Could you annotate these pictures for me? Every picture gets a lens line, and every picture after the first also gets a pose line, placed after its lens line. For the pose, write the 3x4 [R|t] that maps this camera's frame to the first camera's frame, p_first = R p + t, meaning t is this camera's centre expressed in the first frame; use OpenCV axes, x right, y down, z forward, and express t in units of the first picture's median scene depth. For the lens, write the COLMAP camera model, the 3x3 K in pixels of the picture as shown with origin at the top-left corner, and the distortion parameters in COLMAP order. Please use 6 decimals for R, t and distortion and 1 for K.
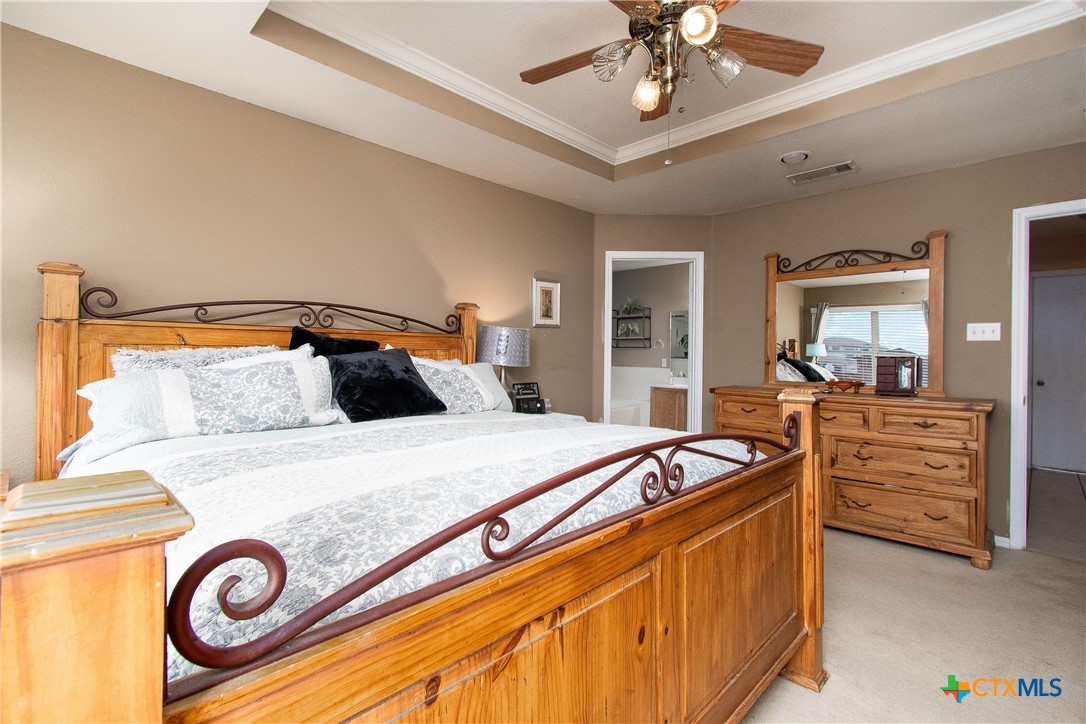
lens RADIAL K [[497.4, 0, 545.5], [0, 497.4, 350.3], [0, 0, 1]] dist [-0.000088, 0.000028]
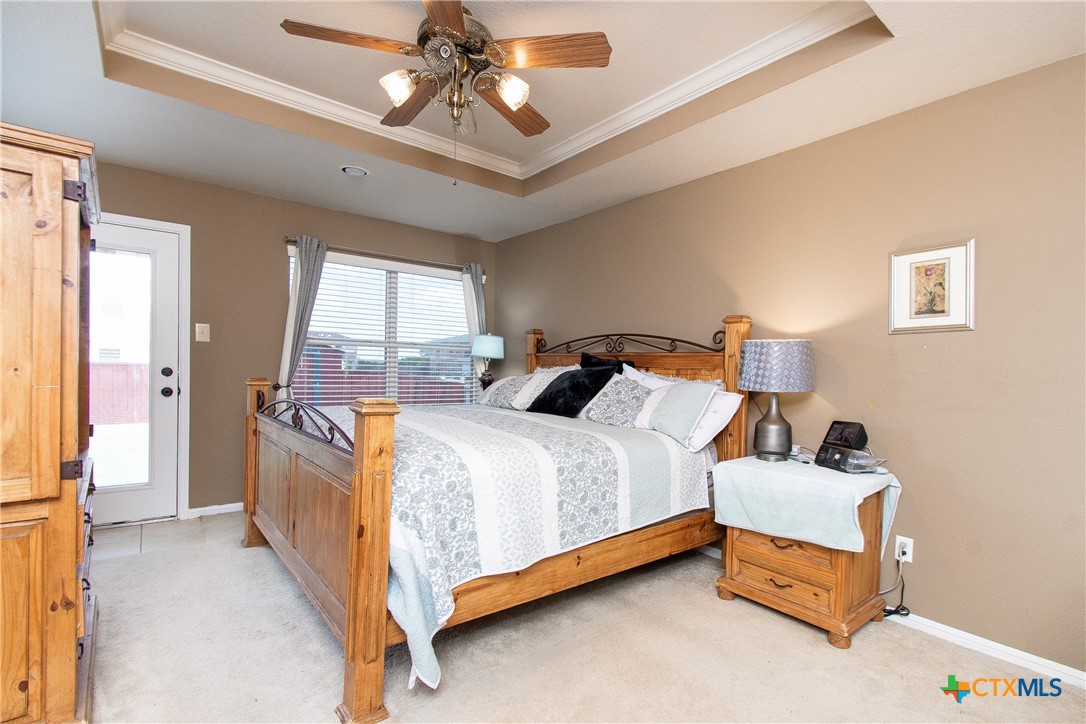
lens RADIAL K [[484.9, 0, 543.0], [0, 484.9, 362.0], [0, 0, 1]] dist [-0.000039, 0.000020]
pose [[-0.090401, -0.006299, -0.995886, 0.588437], [-0.003779, 0.999975, -0.005982, -0.006742], [0.995898, 0.003223, -0.090422, 0.612372]]
